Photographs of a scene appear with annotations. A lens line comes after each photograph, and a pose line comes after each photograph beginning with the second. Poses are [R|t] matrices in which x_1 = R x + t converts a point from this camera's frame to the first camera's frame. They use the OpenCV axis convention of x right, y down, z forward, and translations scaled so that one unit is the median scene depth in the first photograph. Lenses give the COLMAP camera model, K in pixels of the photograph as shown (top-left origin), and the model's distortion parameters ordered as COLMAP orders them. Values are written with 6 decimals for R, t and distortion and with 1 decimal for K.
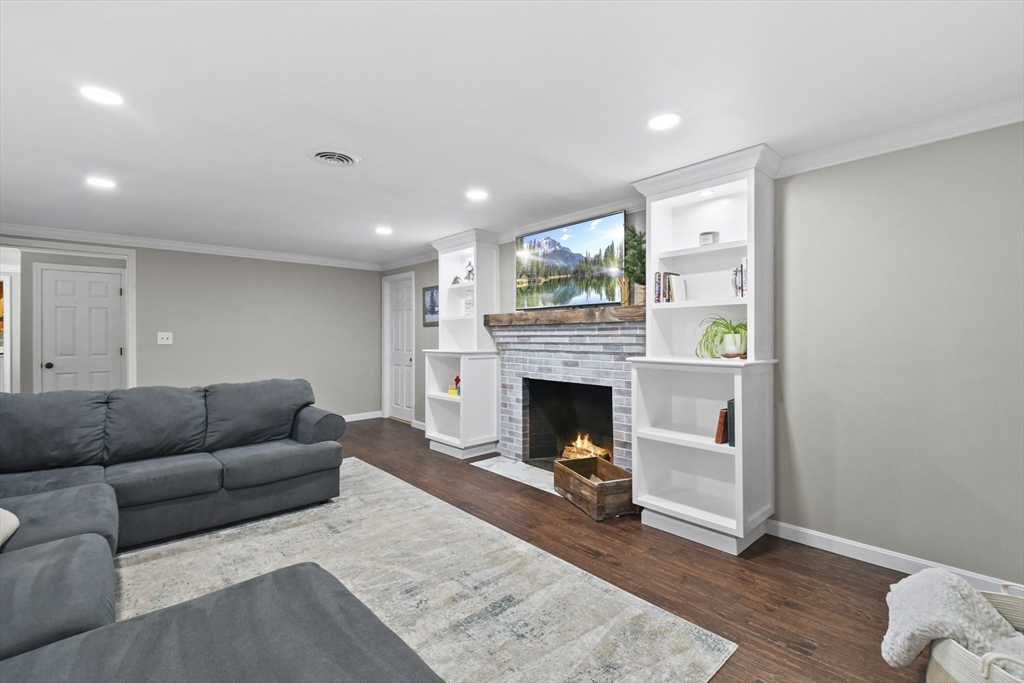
lens RADIAL K [[457.8, 0, 507.9], [0, 457.8, 334.0], [0, 0, 1]] dist [0.001019, -0.005486]
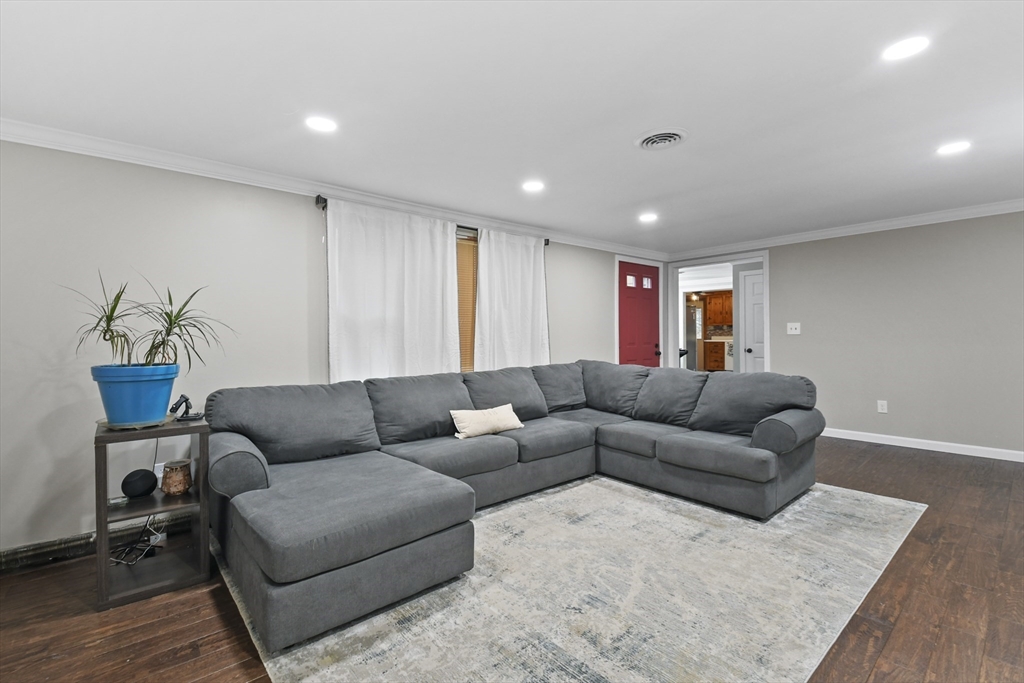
lens RADIAL K [[457.8, 0, 510.7], [0, 457.8, 333.1], [0, 0, 1]] dist [0.001019, -0.005486]
pose [[-0.030890, 0.004083, -0.999514, 0.512219], [0.014858, 0.999883, 0.003625, 0.009112], [0.999412, -0.014739, -0.030947, 0.618009]]
